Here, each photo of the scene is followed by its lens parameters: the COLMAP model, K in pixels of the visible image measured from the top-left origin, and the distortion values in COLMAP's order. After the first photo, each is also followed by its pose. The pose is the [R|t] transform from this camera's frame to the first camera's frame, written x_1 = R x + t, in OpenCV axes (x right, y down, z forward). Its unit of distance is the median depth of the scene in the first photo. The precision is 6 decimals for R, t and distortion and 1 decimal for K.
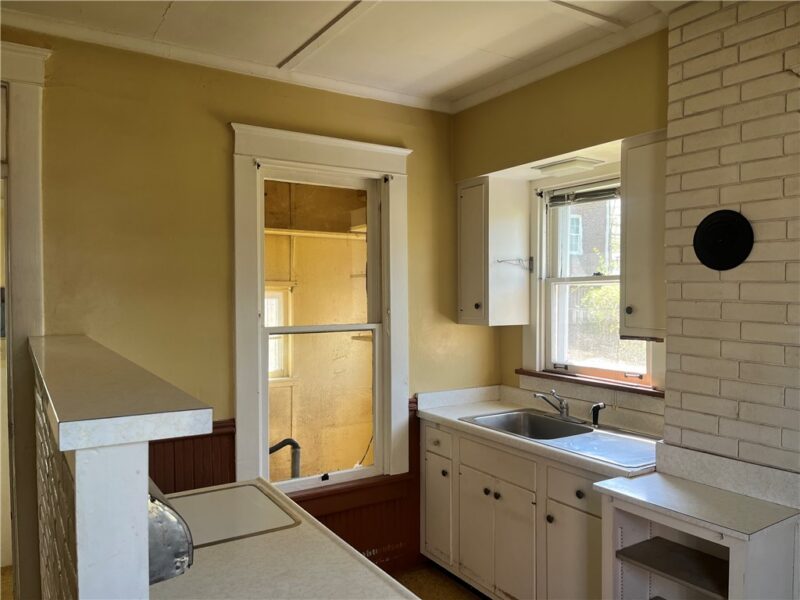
lens RADIAL K [[606.4, 0, 397.3], [0, 606.4, 305.8], [0, 0, 1]] dist [0.064015, -0.078324]
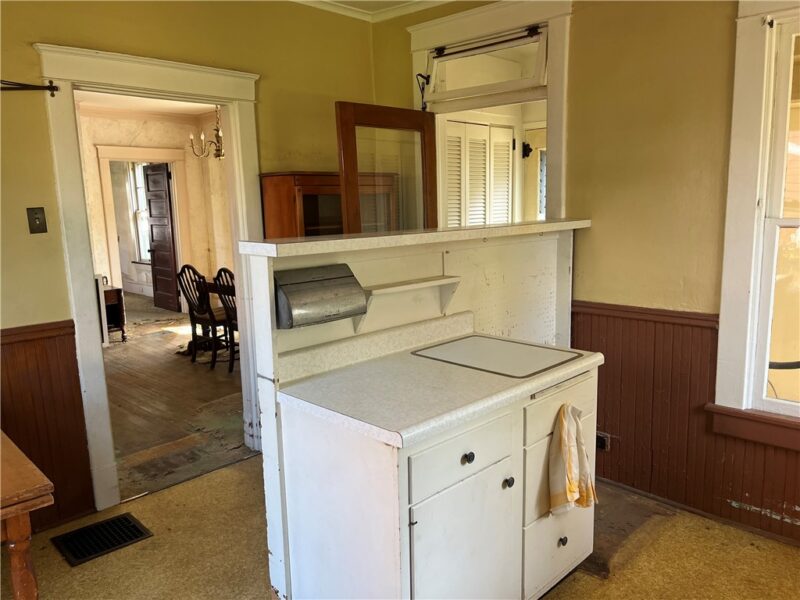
lens RADIAL K [[615.0, 0, 400.0], [0, 615.0, 300.0], [0, 0, 1]] dist [0.065091, -0.105694]
pose [[0.221952, 0.148267, -0.963719, 0.476049], [-0.001375, 0.988418, 0.151750, 0.016137], [0.975057, -0.032356, 0.219585, 0.274438]]
